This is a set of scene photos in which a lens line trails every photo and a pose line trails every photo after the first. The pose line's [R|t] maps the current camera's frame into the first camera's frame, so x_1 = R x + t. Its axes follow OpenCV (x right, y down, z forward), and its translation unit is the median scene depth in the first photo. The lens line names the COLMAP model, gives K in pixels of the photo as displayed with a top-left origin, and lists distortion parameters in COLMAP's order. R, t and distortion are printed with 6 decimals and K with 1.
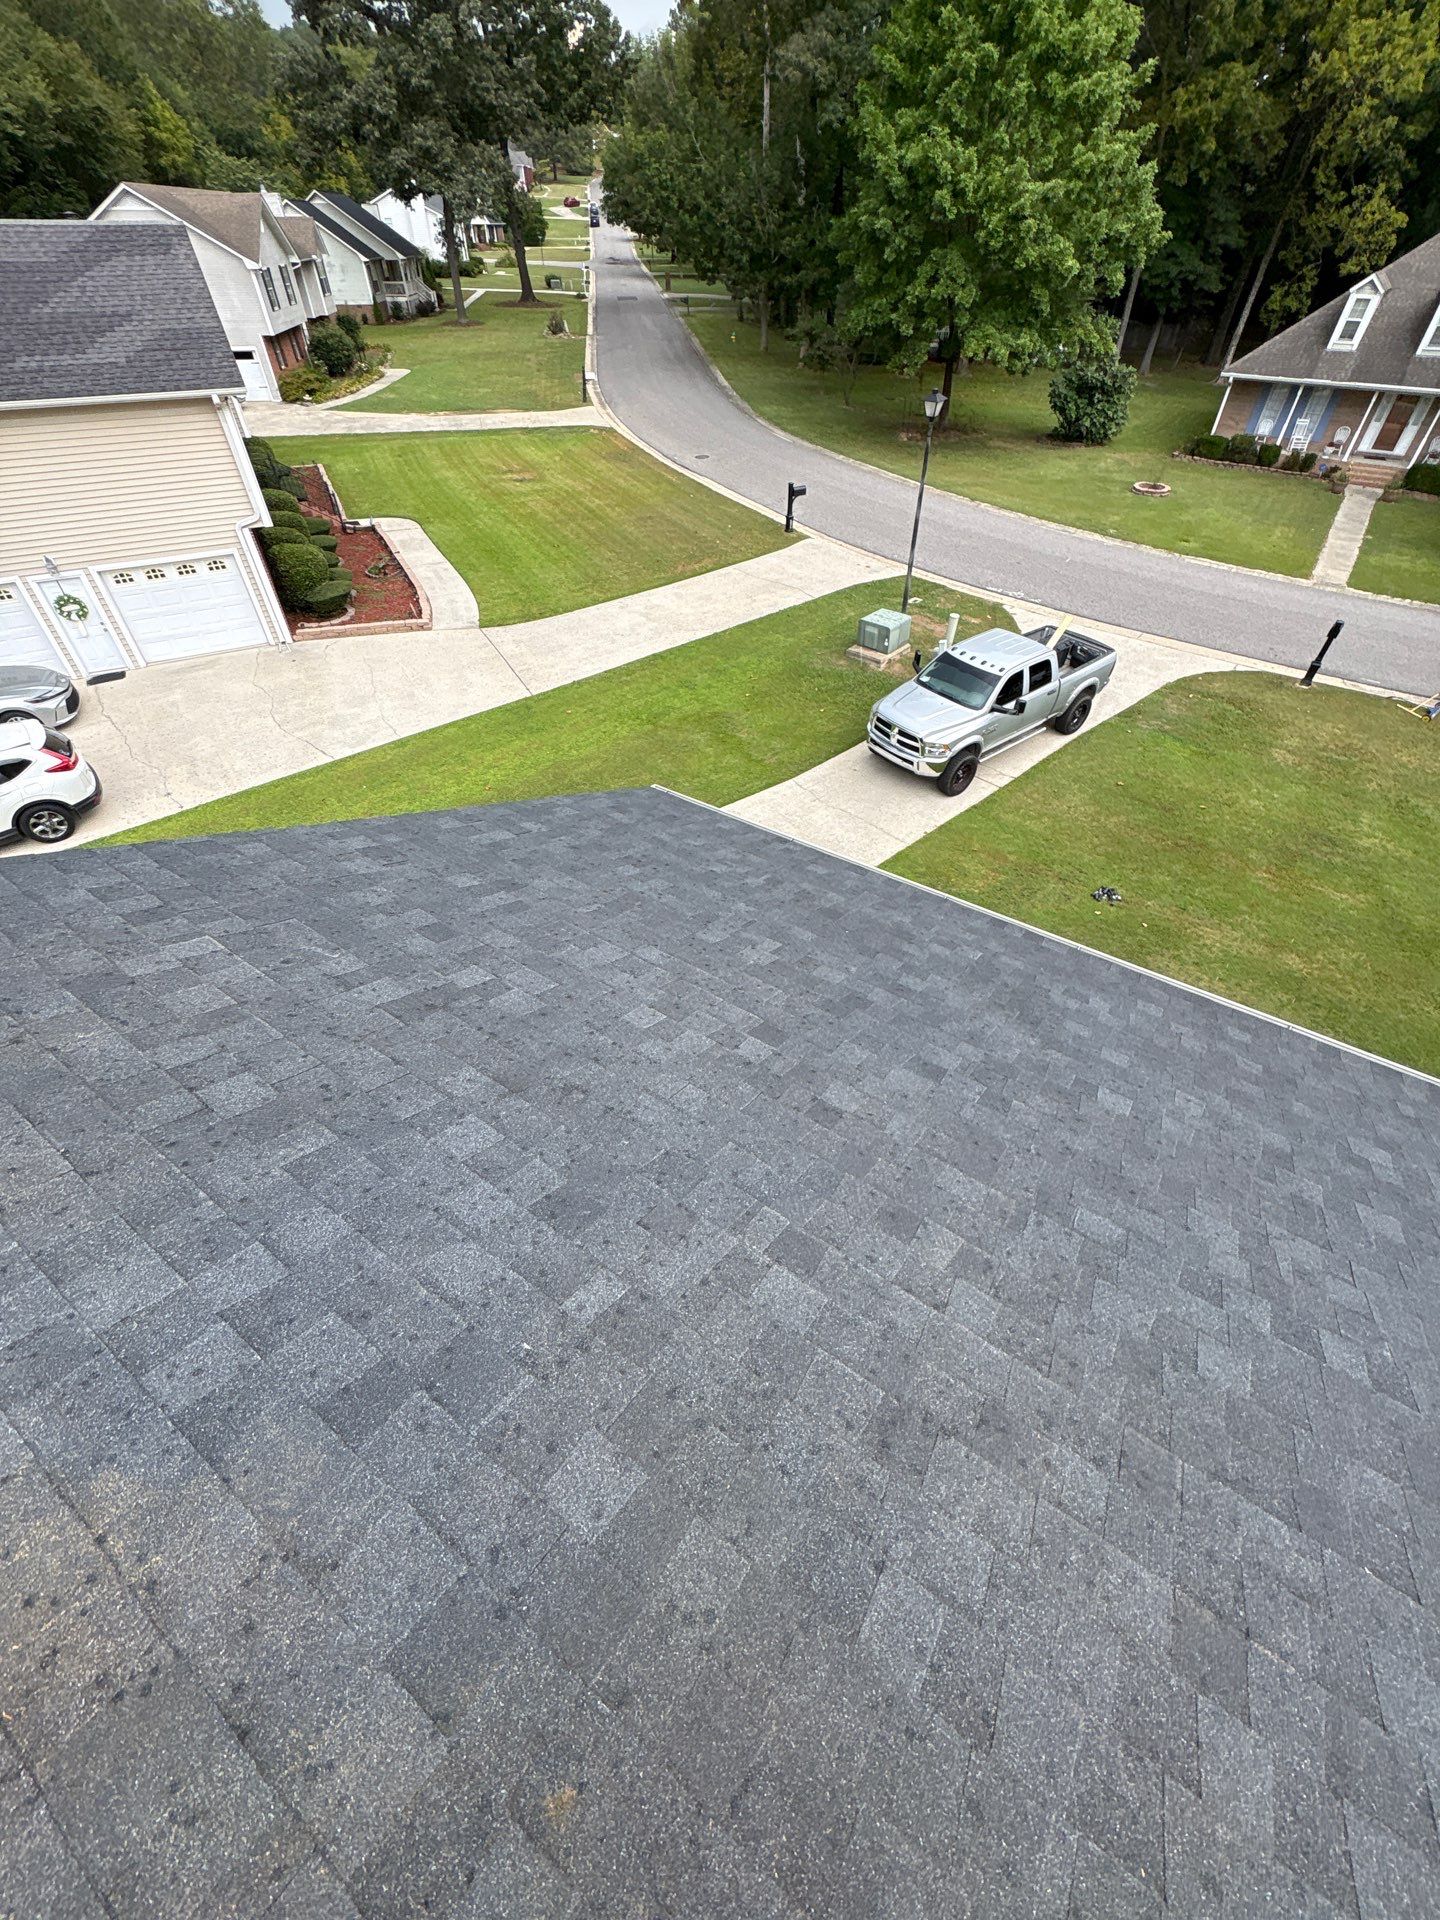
lens RADIAL K [[764.2, 0, 723.0], [0, 764.2, 957.3], [0, 0, 1]] dist [0.001163, -0.000925]
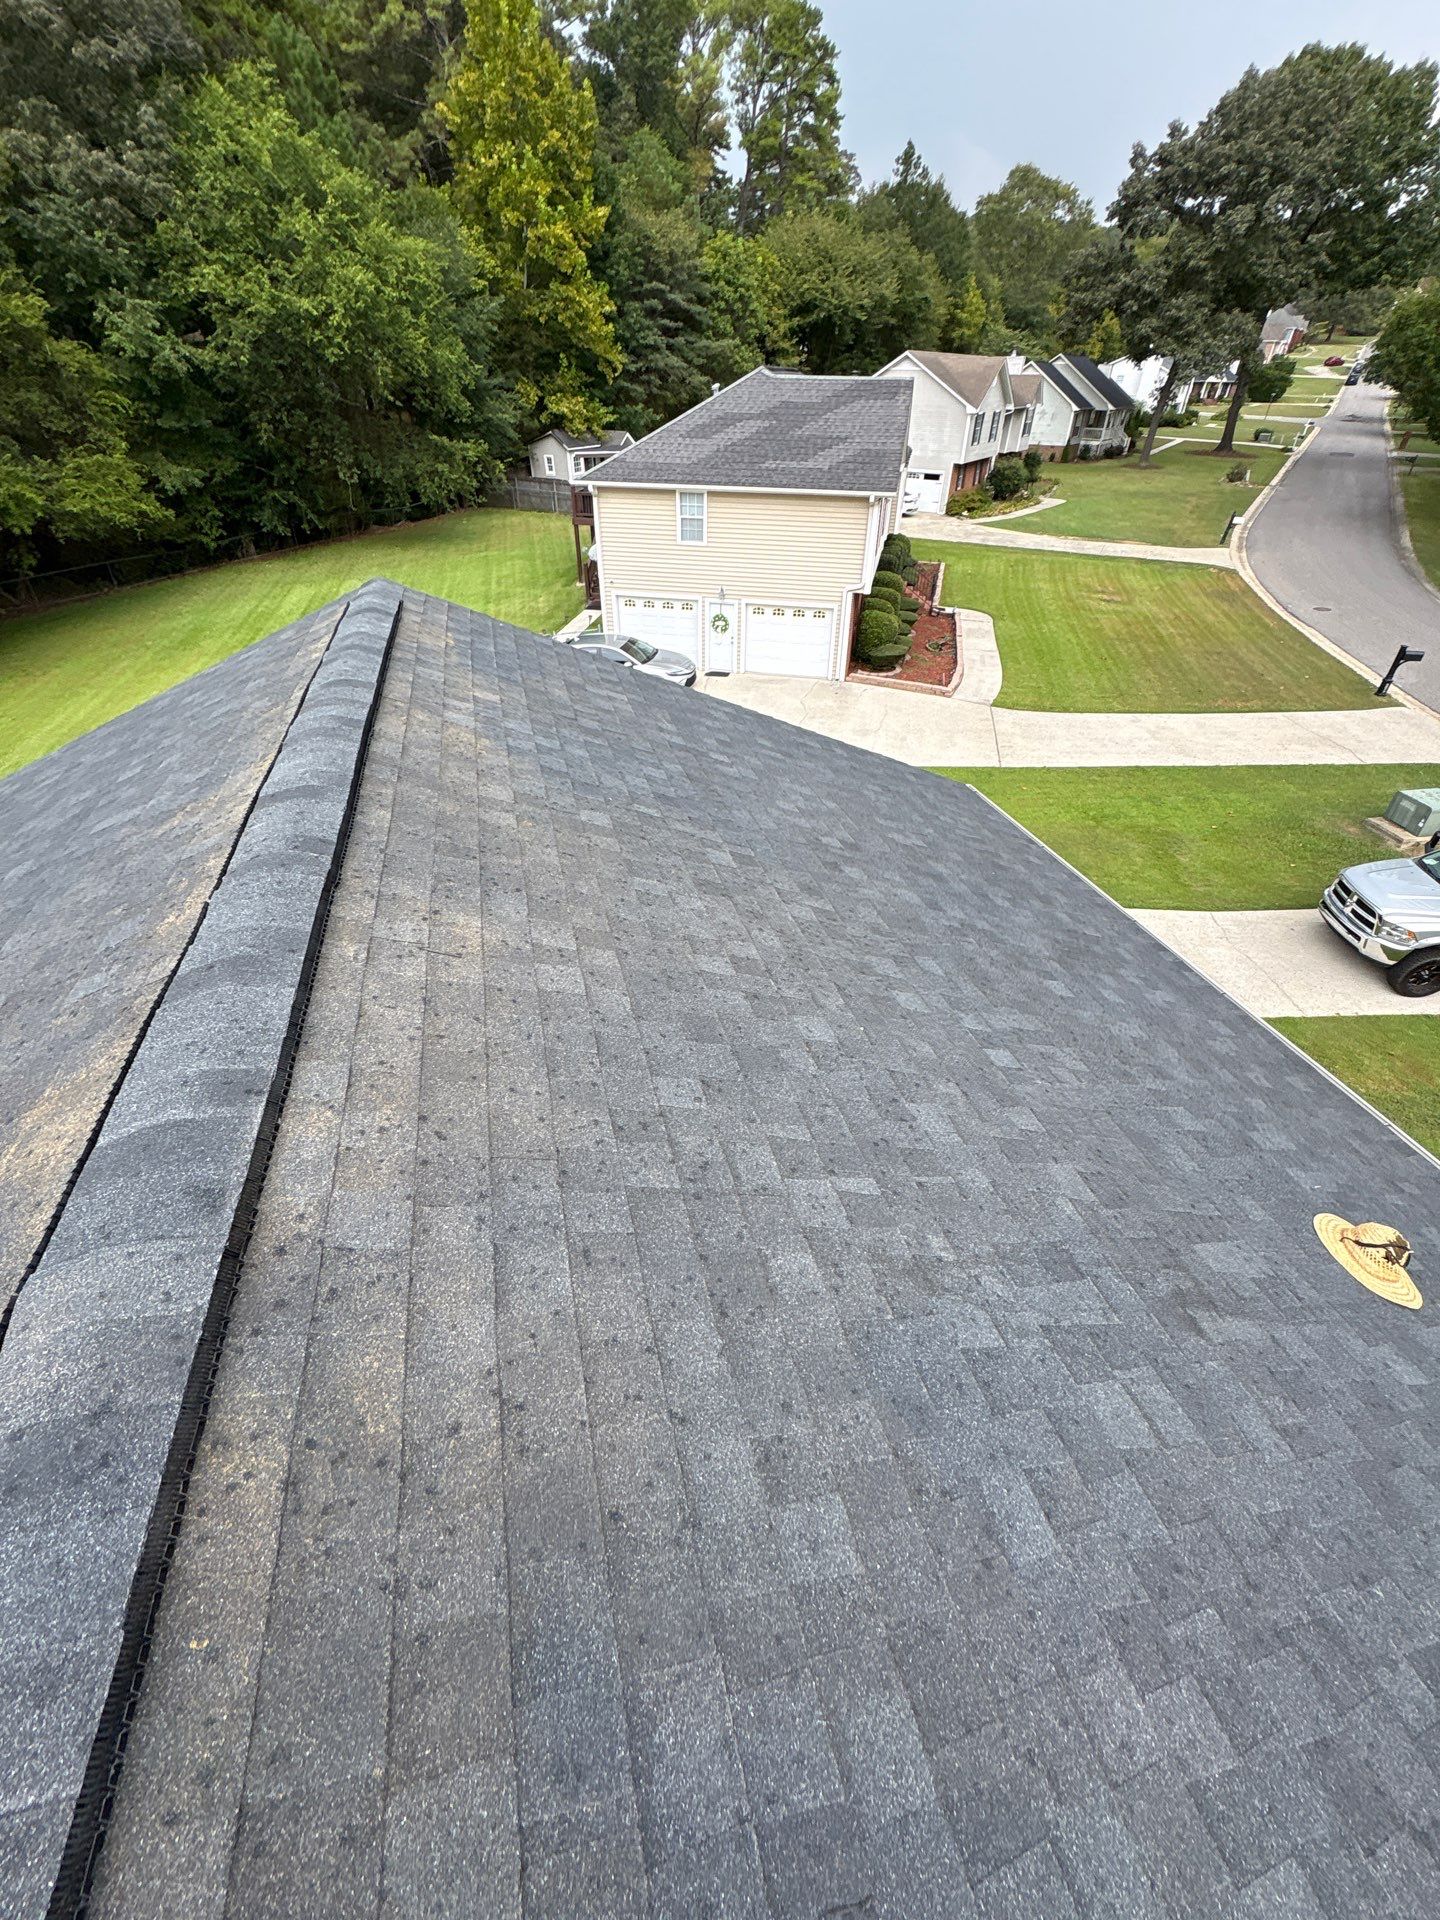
lens RADIAL K [[764.2, 0, 723.0], [0, 764.2, 957.3], [0, 0, 1]] dist [0.001163, -0.000925]
pose [[0.757224, 0.396637, -0.518933, 0.074438], [-0.455275, 0.890206, 0.016077, 0.038626], [0.468334, 0.224083, 0.854664, -0.039602]]
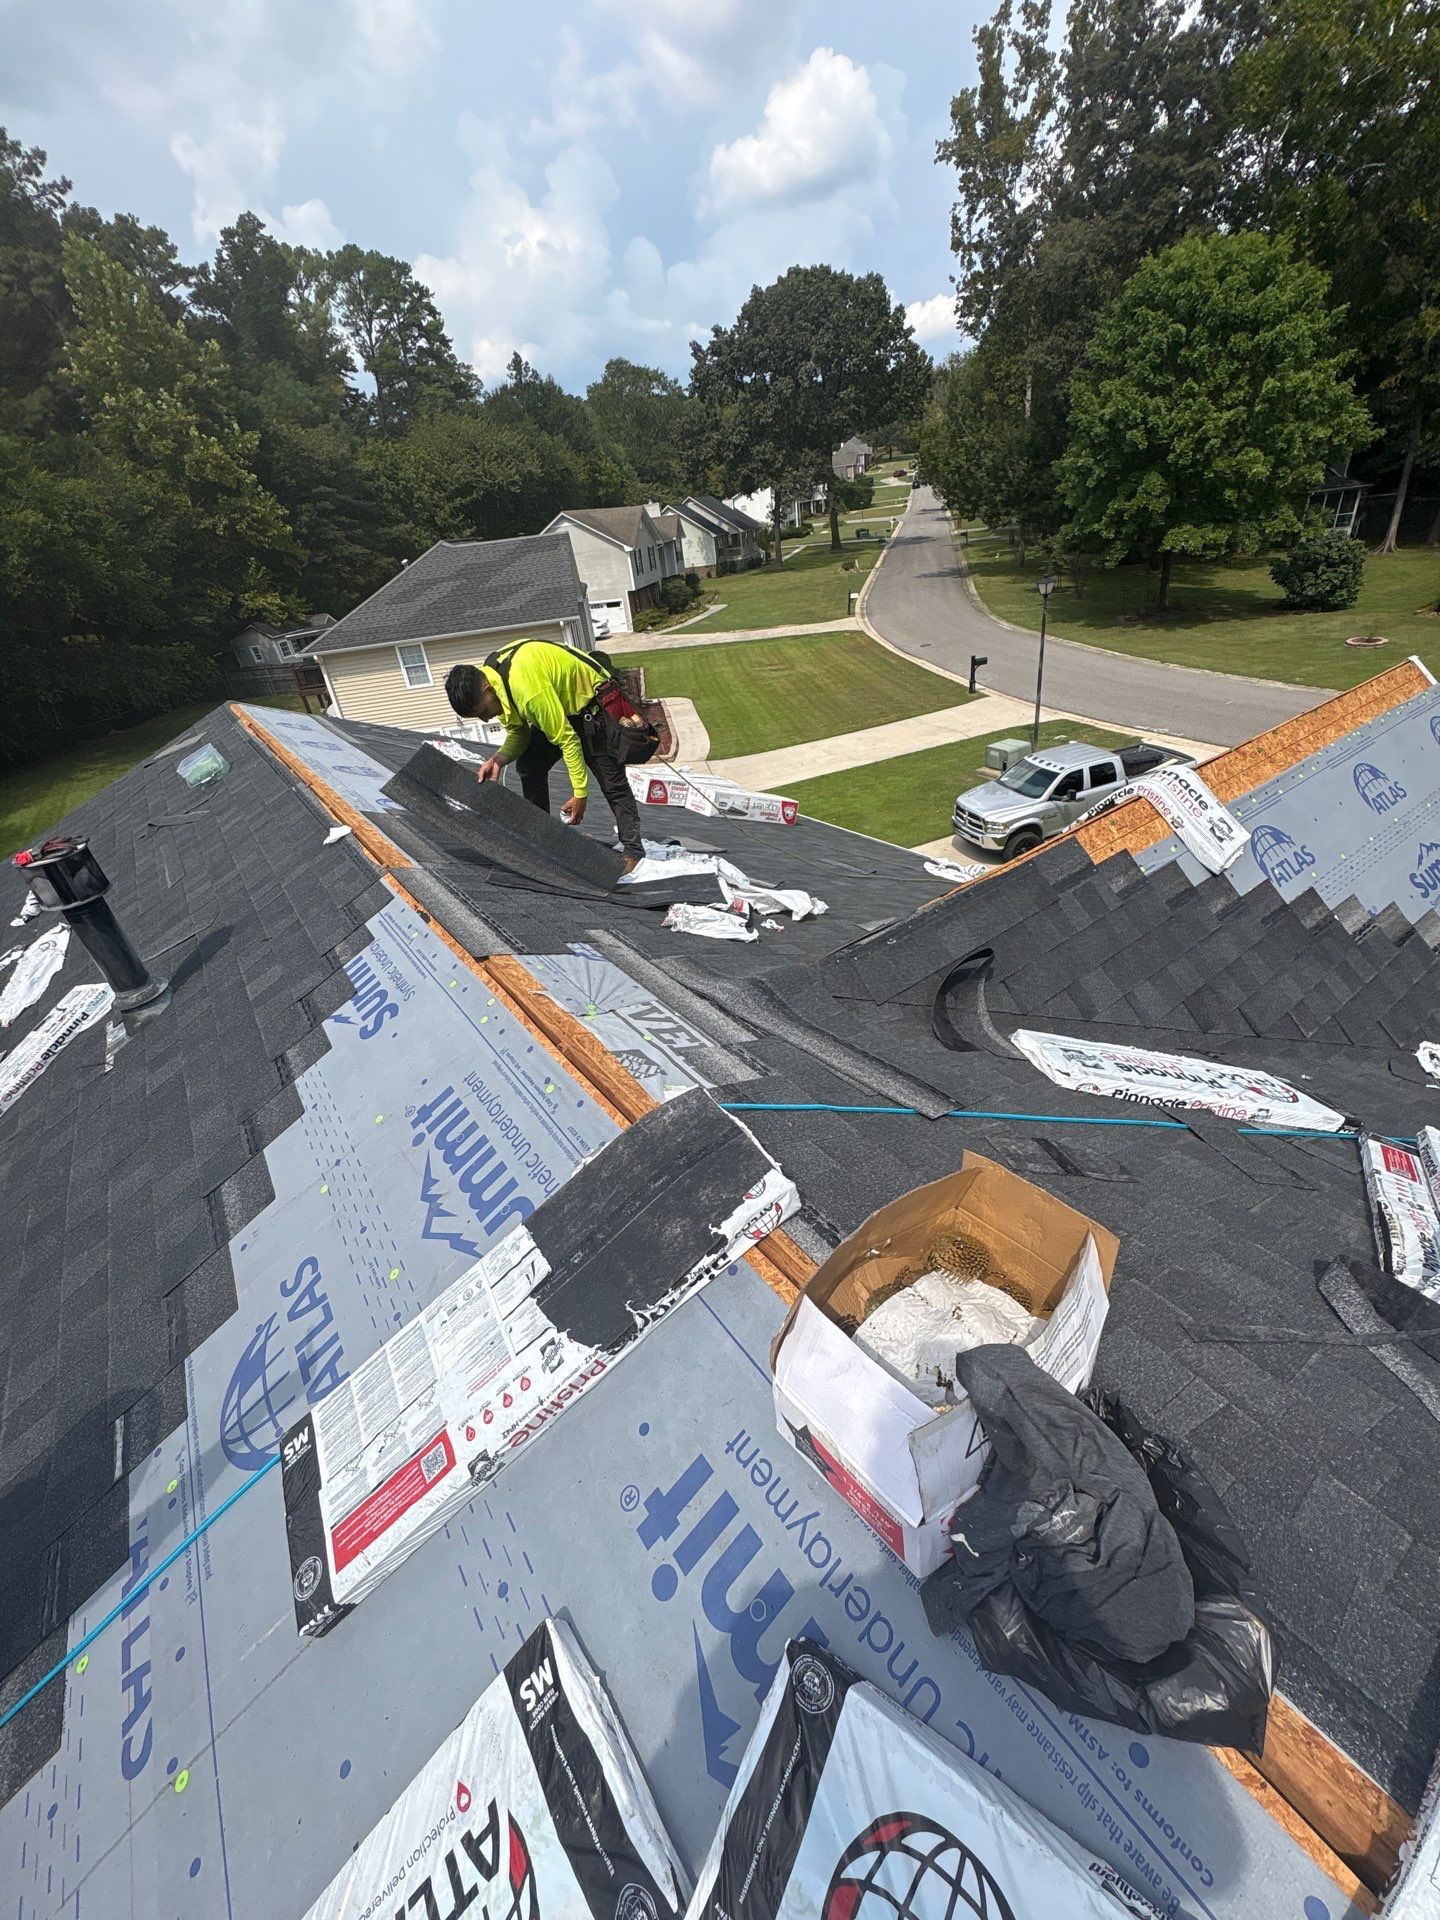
lens RADIAL K [[761.6, 0, 720.0], [0, 761.6, 960.0], [0, 0, 1]] dist [-0.000108, -0.000321]
pose [[0.930807, 0.080402, -0.356559, 0.147622], [-0.154018, 0.970950, -0.183122, 0.108742], [0.331478, 0.225368, 0.916151, -0.110474]]
